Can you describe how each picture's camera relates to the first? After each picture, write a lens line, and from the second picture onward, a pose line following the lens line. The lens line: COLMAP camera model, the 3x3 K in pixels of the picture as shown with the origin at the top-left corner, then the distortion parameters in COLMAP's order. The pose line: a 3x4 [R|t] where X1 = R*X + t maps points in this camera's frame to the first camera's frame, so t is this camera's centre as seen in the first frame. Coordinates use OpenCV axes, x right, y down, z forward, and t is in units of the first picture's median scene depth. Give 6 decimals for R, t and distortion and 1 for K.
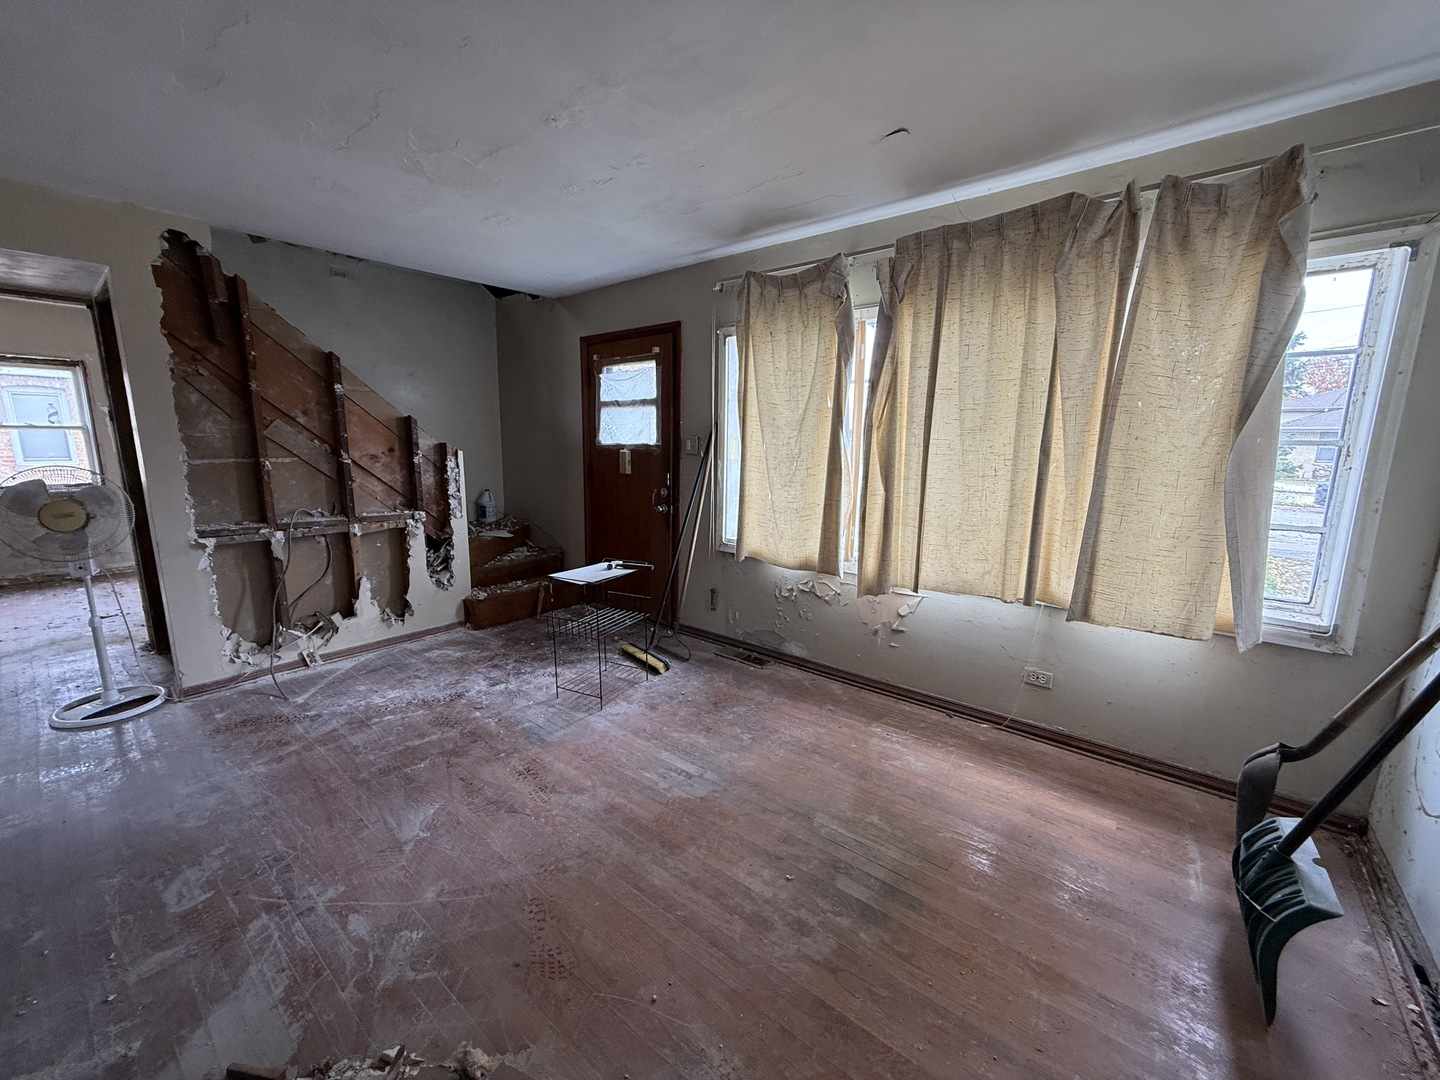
lens RADIAL K [[571.2, 0, 717.6], [0, 571.2, 542.7], [0, 0, 1]] dist [0.000635, -0.000169]
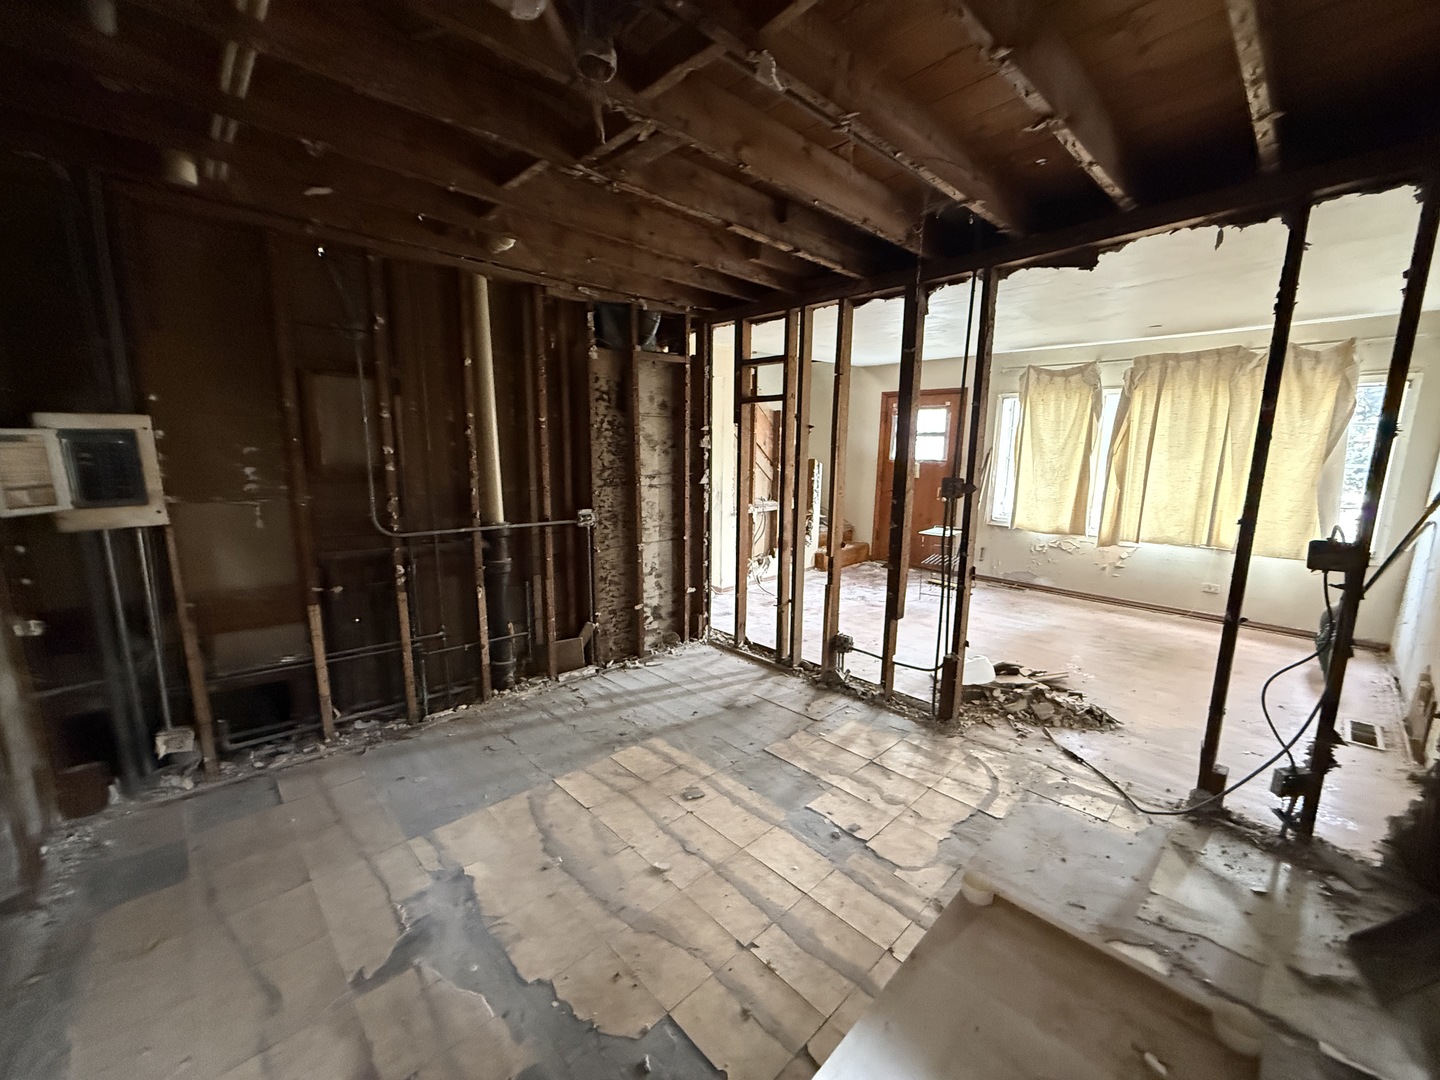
lens RADIAL K [[571.2, 0, 717.6], [0, 571.2, 542.7], [0, 0, 1]] dist [0.000635, -0.000169]
pose [[0.992458, 0.020037, -0.120934, -0.698618], [-0.020397, 0.999790, -0.001732, 0.103664], [0.120873, 0.004186, 0.992659, -0.901598]]
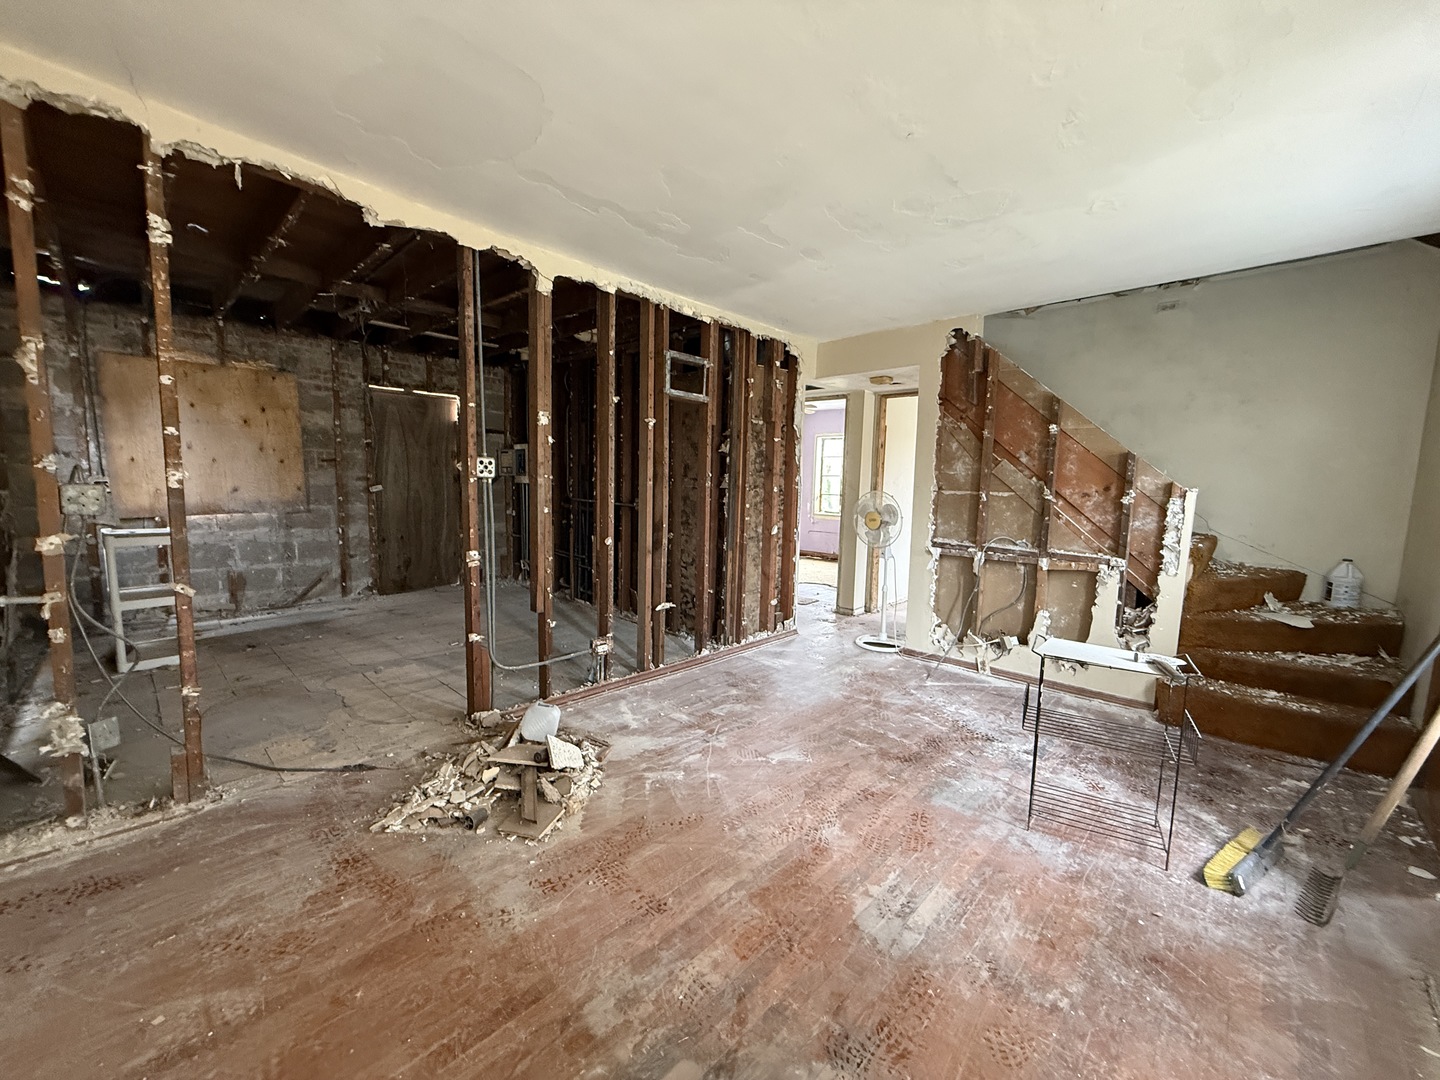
lens RADIAL K [[571.9, 0, 717.7], [0, 571.9, 542.5], [0, 0, 1]] dist [-0.000967, -0.000148]
pose [[-0.067853, 0.095201, -0.993143, 0.483159], [-0.202840, 0.973331, 0.107160, -0.058619], [0.976858, 0.208720, -0.046733, 0.538877]]
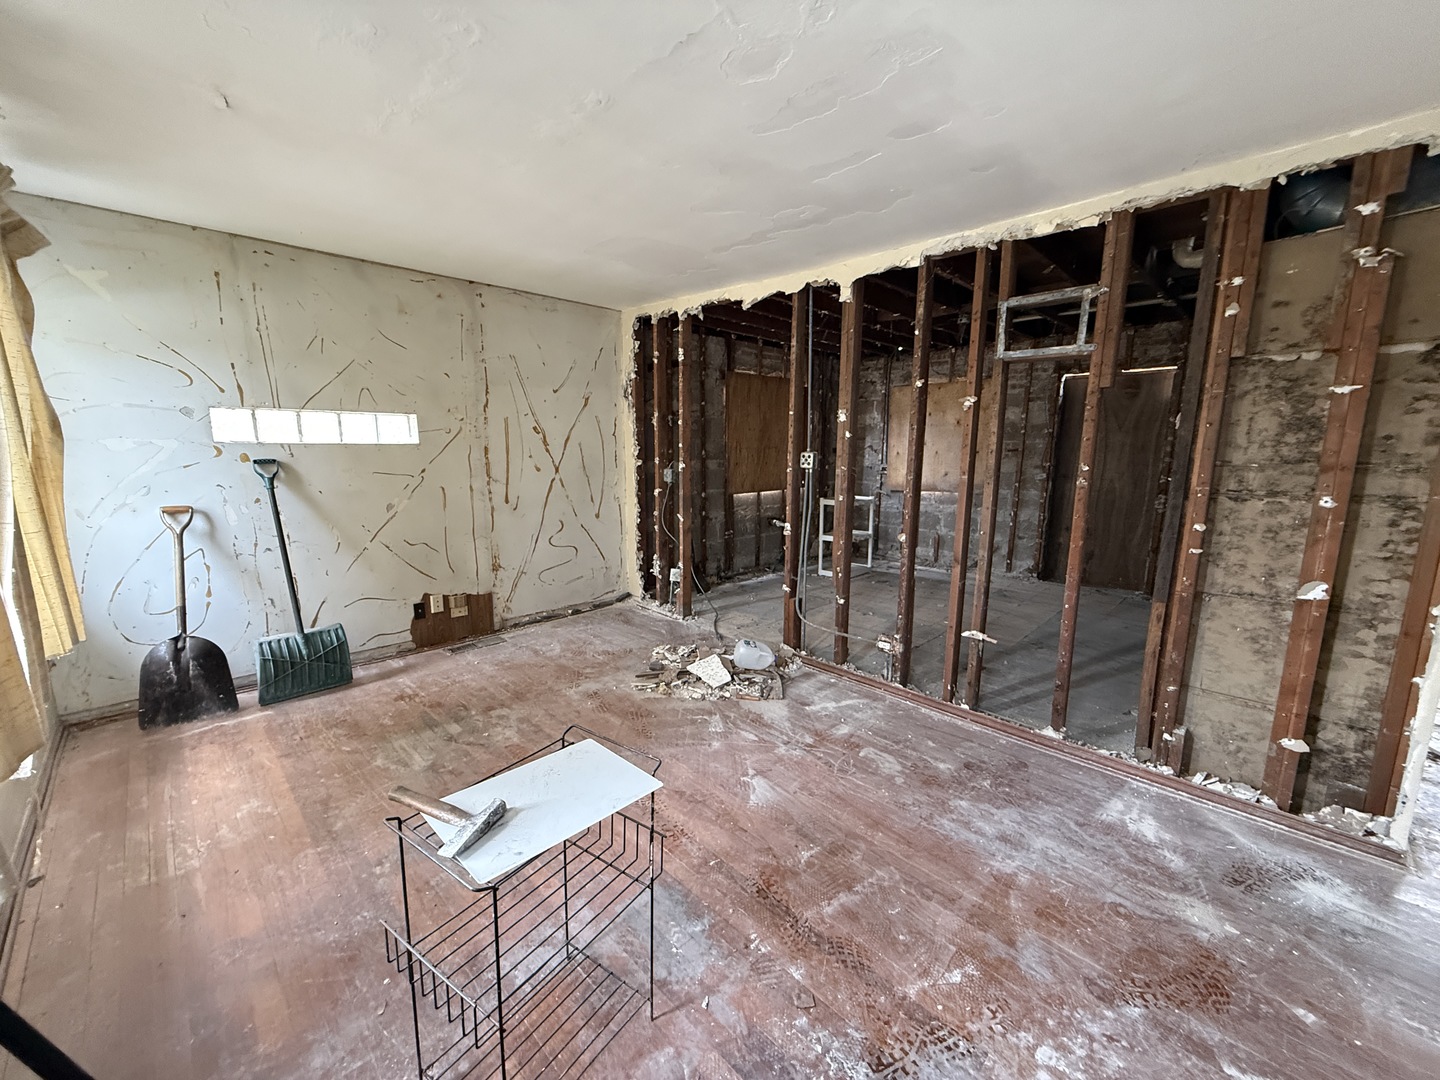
lens RADIAL K [[571.2, 0, 717.6], [0, 571.2, 542.7], [0, 0, 1]] dist [0.000635, -0.000169]
pose [[-0.994917, -0.033784, 0.094861, -0.358864], [0.000513, 0.940326, 0.340275, -0.241884], [-0.100696, 0.338594, -0.935529, 1.278514]]
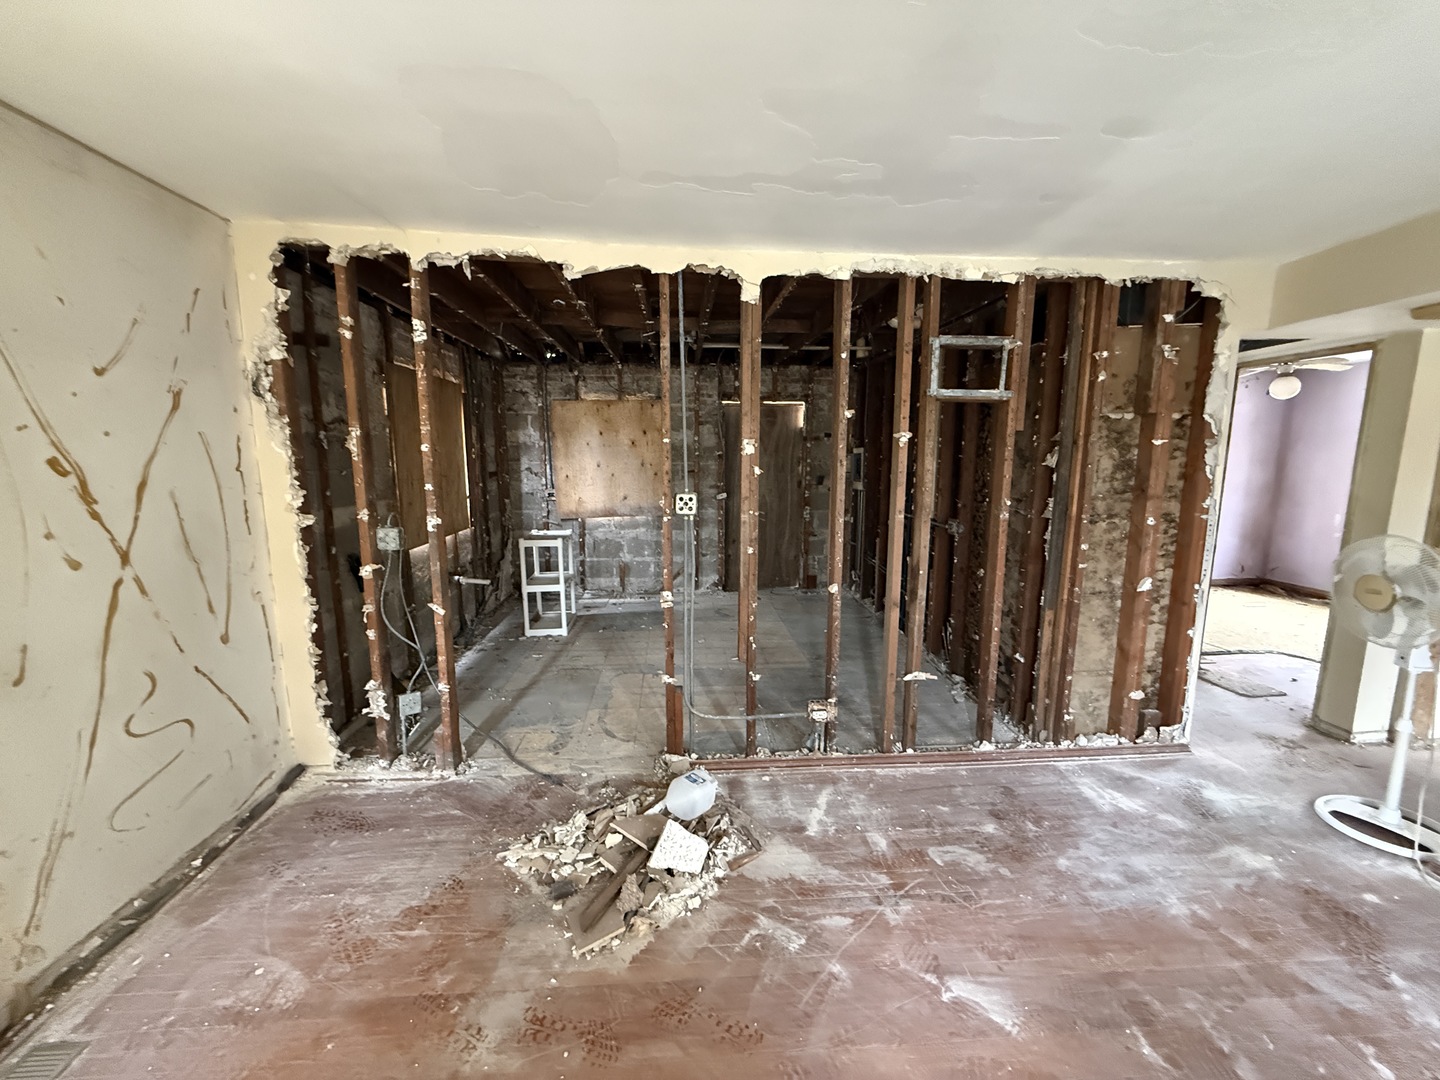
lens RADIAL K [[571.2, 0, 717.6], [0, 571.2, 542.7], [0, 0, 1]] dist [0.000635, -0.000169]
pose [[-0.722685, 0.093385, -0.684840, 0.145372], [-0.130471, 0.954586, 0.267848, -0.185504], [0.678752, 0.282922, -0.677681, 0.744903]]
